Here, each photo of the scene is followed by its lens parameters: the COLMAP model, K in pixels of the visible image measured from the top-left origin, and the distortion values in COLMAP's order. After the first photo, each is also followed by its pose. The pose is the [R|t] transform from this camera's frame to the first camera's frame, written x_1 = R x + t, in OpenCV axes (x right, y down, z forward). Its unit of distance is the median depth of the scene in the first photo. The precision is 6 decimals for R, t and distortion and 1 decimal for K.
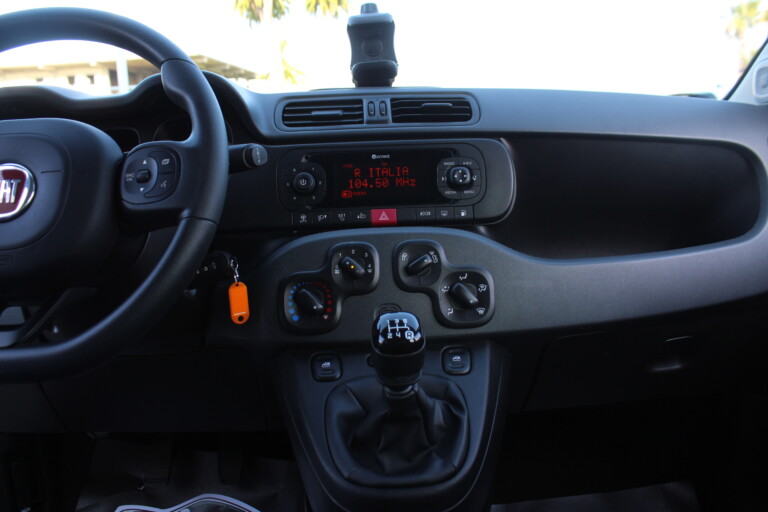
lens RADIAL K [[636.3, 0, 376.6], [0, 636.3, 247.9], [0, 0, 1]] dist [-0.177282, 0.150568]
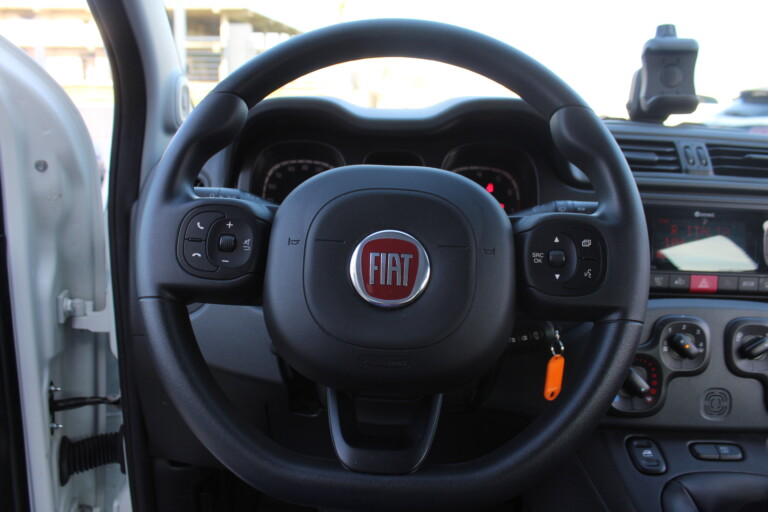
lens RADIAL K [[636.3, 0, 376.6], [0, 636.3, 247.9], [0, 0, 1]] dist [-0.177282, 0.150568]
pose [[0.996206, 0.077703, -0.039201, -0.433173], [-0.075424, 0.995543, 0.056615, -0.118397], [0.043426, -0.053444, 0.997626, 0.137559]]
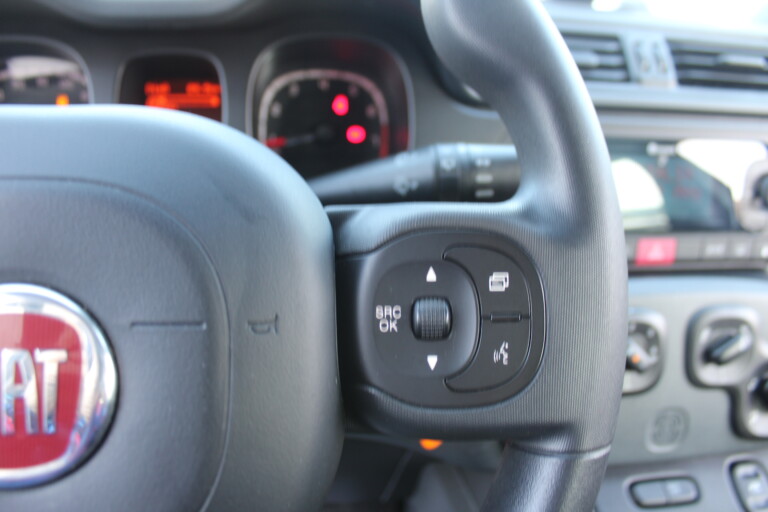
lens RADIAL K [[621.2, 0, 380.3], [0, 621.2, 241.3], [0, 0, 1]] dist [-0.176177, 0.134025]
pose [[0.989843, 0.036284, 0.137460, -0.341054], [-0.066195, 0.973307, 0.219752, -0.175212], [-0.125817, -0.226619, 0.965823, 0.508338]]
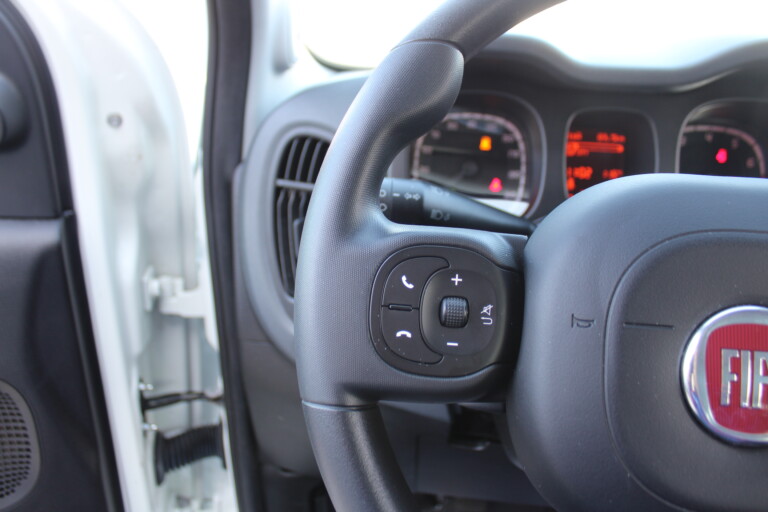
lens RADIAL K [[621.2, 0, 380.3], [0, 621.2, 241.3], [0, 0, 1]] dist [-0.176177, 0.134025]
pose [[0.989870, 0.095081, -0.105436, -0.613503], [-0.071607, 0.975607, 0.207516, -0.187993], [0.122595, -0.197864, 0.972533, 0.407557]]
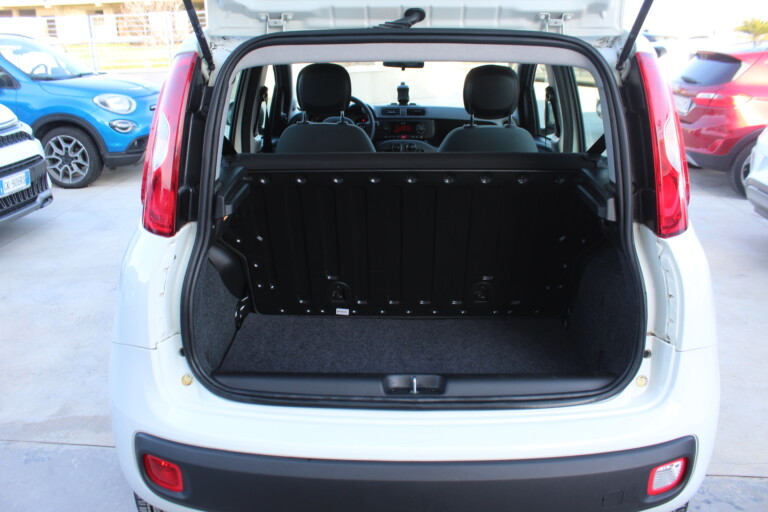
lens RADIAL K [[636.3, 0, 376.6], [0, 636.3, 247.9], [0, 0, 1]] dist [-0.177282, 0.150568]
pose [[0.997326, 0.049215, -0.054026, 0.106374], [-0.041052, 0.988872, 0.142994, 0.097546], [0.060462, -0.140394, 0.988248, -3.685134]]
